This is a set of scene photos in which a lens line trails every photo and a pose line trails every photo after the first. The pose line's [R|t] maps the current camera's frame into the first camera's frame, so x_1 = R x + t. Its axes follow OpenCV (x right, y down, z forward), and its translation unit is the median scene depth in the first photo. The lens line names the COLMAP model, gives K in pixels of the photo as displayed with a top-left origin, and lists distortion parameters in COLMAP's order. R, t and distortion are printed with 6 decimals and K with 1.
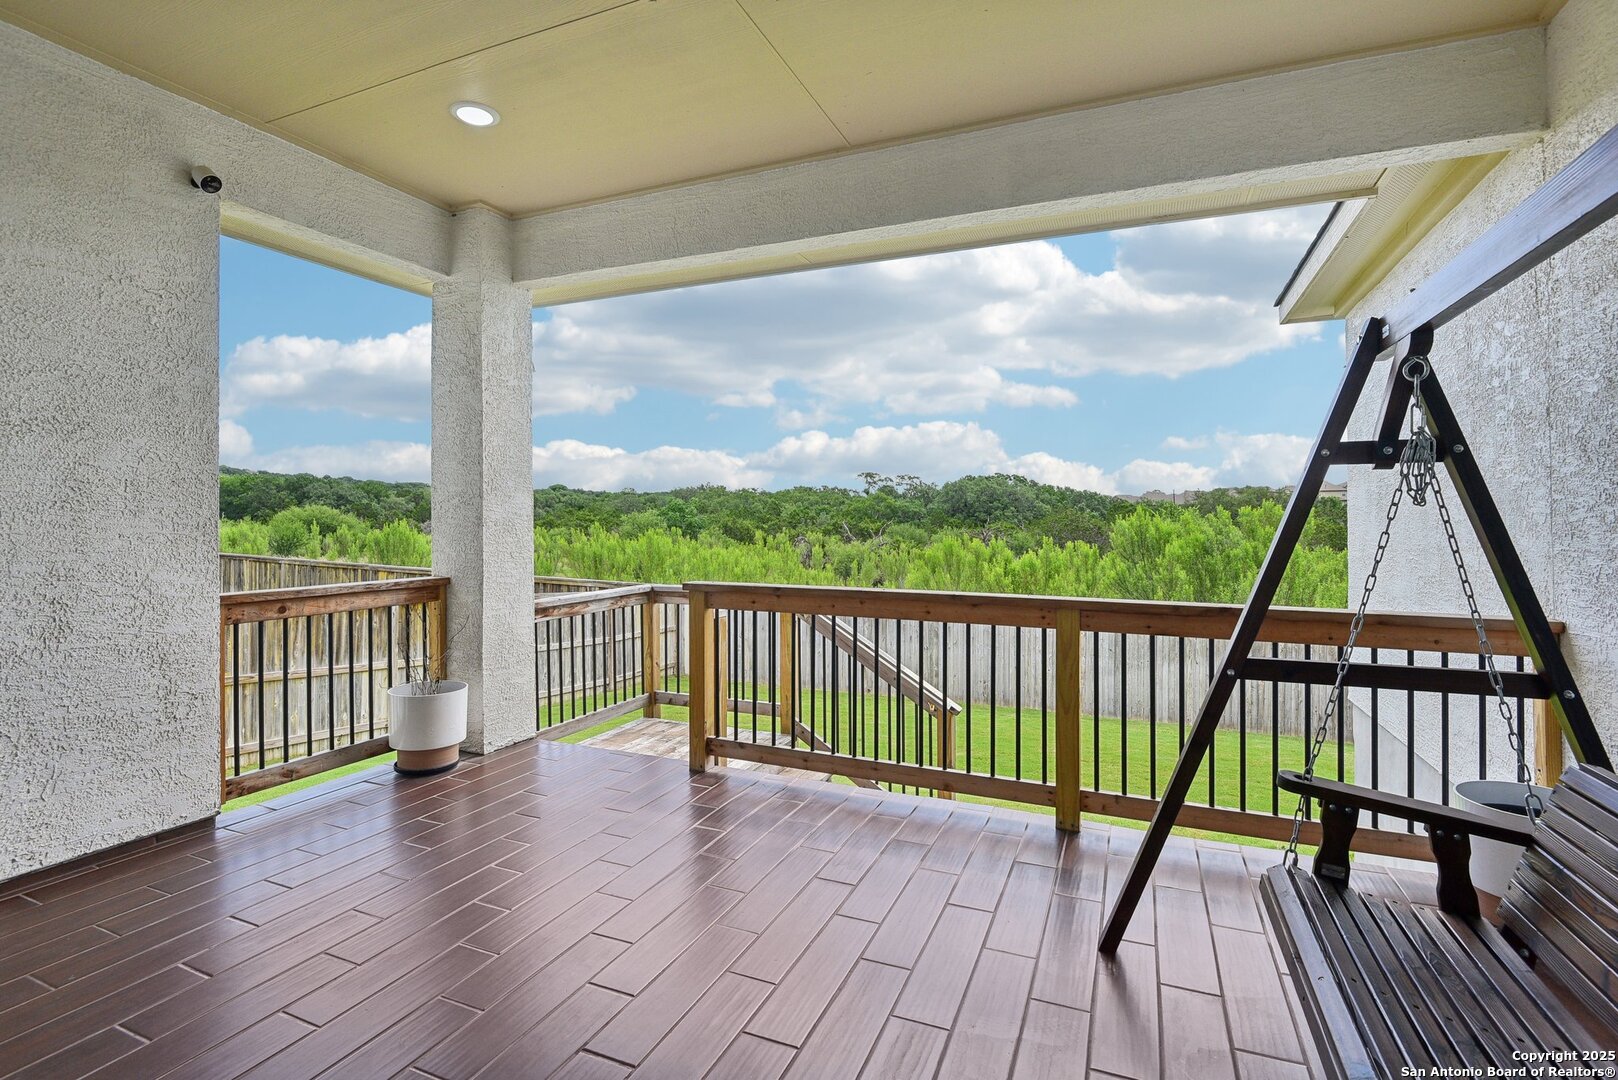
lens RADIAL K [[786.1, 0, 802.1], [0, 786.1, 517.3], [0, 0, 1]] dist [-0.002637, -0.000405]
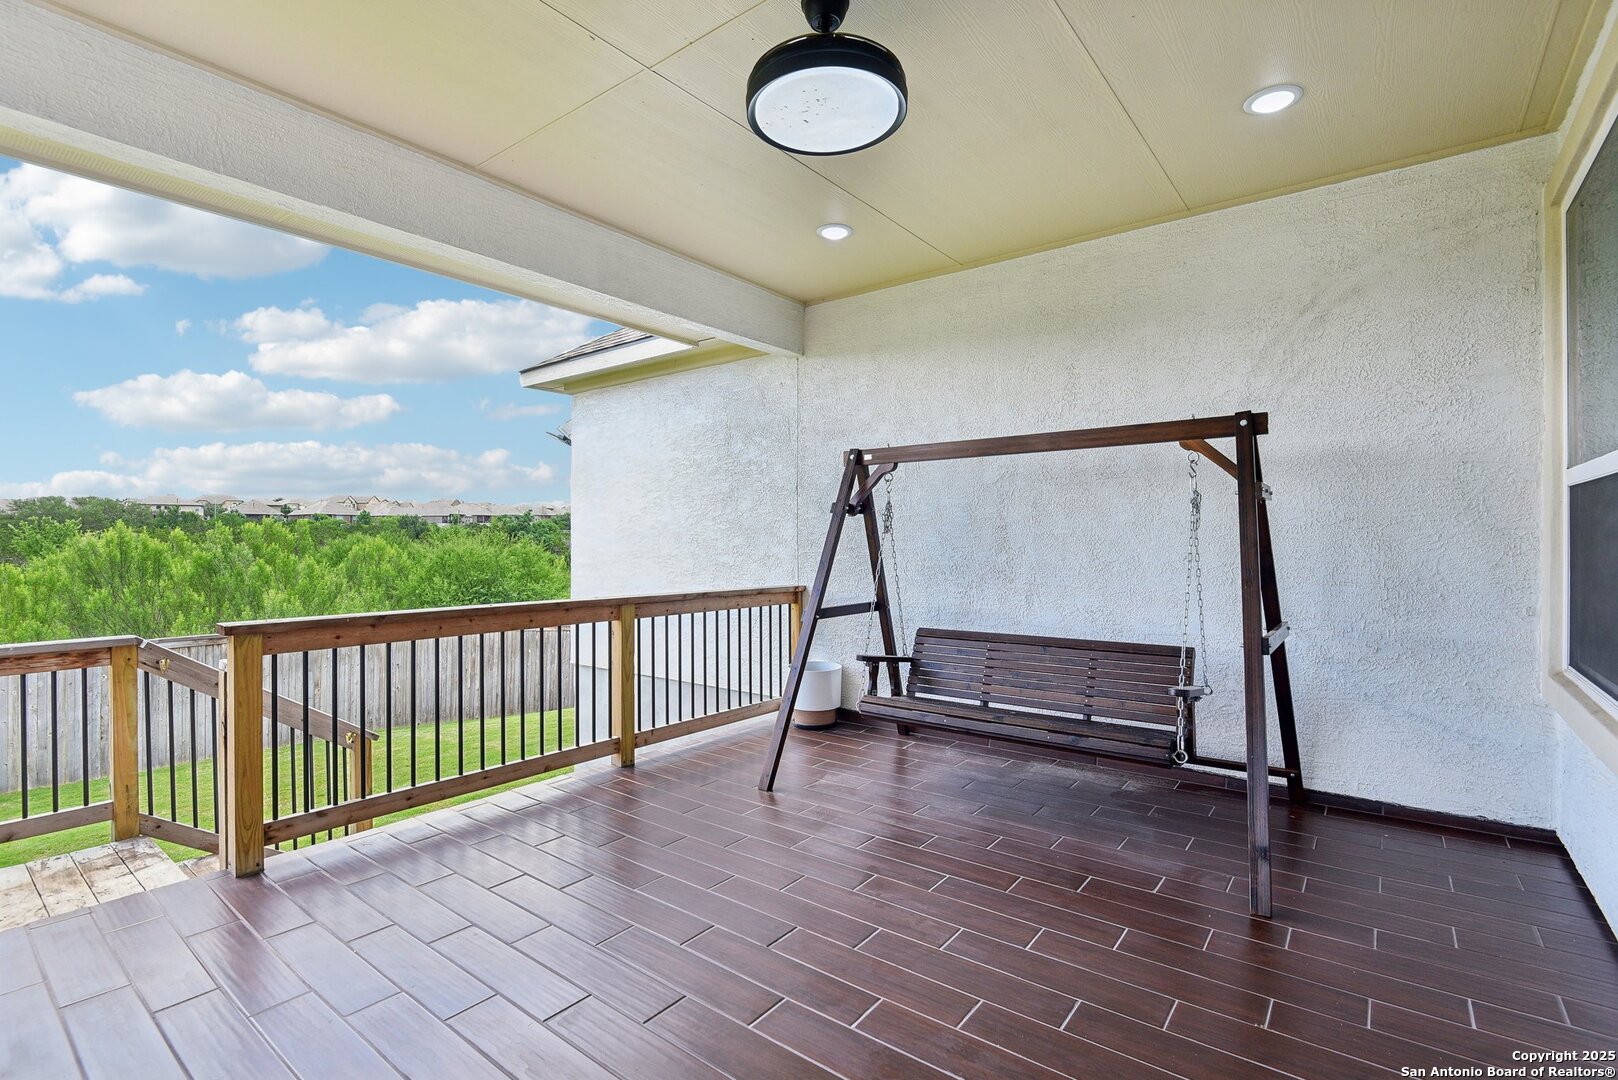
lens RADIAL K [[739.8, 0, 809.0], [0, 739.8, 540.0], [0, 0, 1]] dist [-0.000093, -0.000043]
pose [[0.256587, -0.006209, 0.966501, -0.697281], [-0.004729, 0.999959, 0.007680, -0.004189], [-0.966510, -0.006541, 0.256547, 0.312854]]
